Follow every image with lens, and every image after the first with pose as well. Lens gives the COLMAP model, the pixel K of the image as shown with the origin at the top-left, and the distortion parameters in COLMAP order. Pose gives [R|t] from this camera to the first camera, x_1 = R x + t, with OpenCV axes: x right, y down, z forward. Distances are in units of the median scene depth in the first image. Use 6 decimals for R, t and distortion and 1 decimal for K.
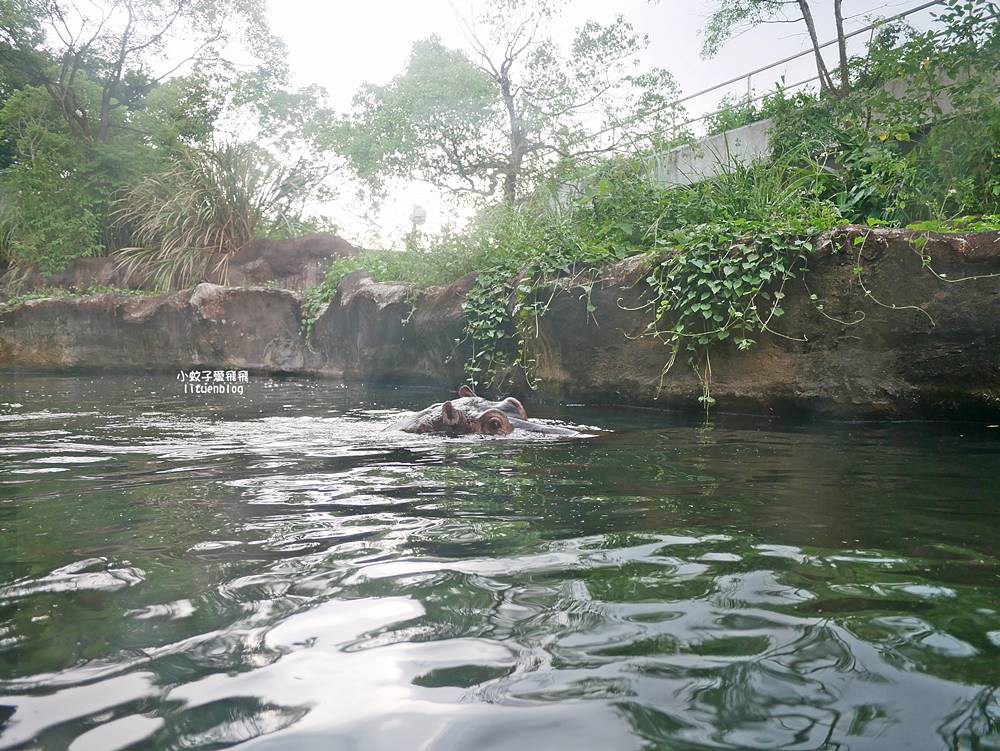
lens RADIAL K [[827.4, 0, 512.3], [0, 827.4, 375.2], [0, 0, 1]] dist [-0.041095, 0.012566]
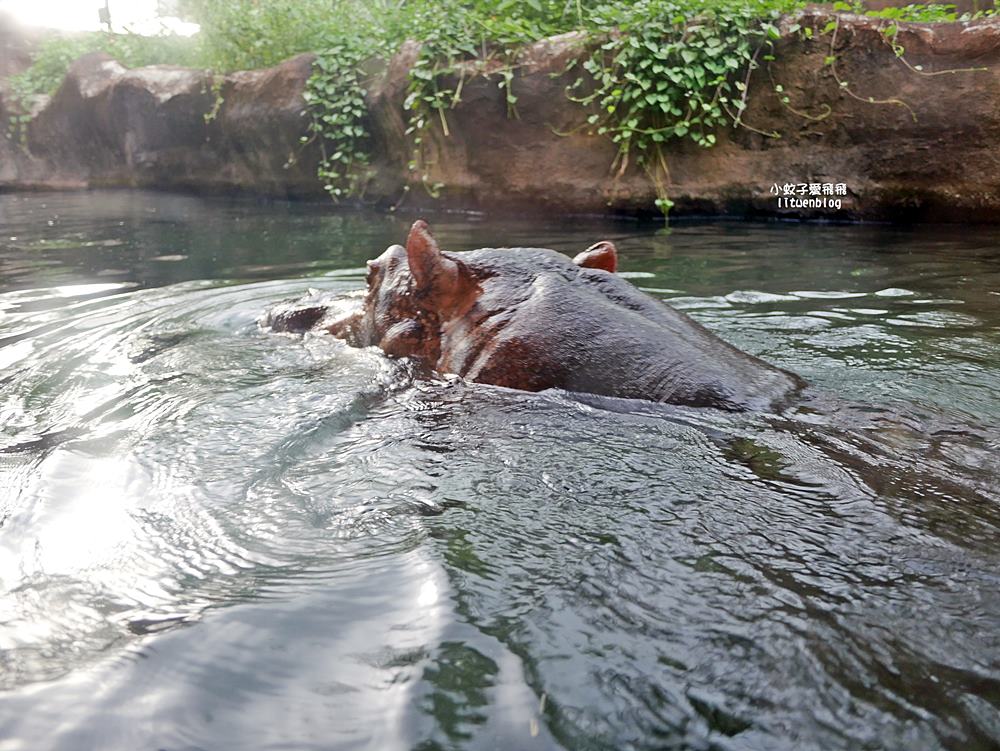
lens RADIAL K [[827.4, 0, 512.3], [0, 827.4, 375.2], [0, 0, 1]] dist [-0.041095, 0.012566]
pose [[0.933367, -0.104331, 0.343425, -0.253826], [0.021141, 0.971140, 0.237572, -0.006101], [-0.358300, -0.214481, 0.908636, 0.177470]]
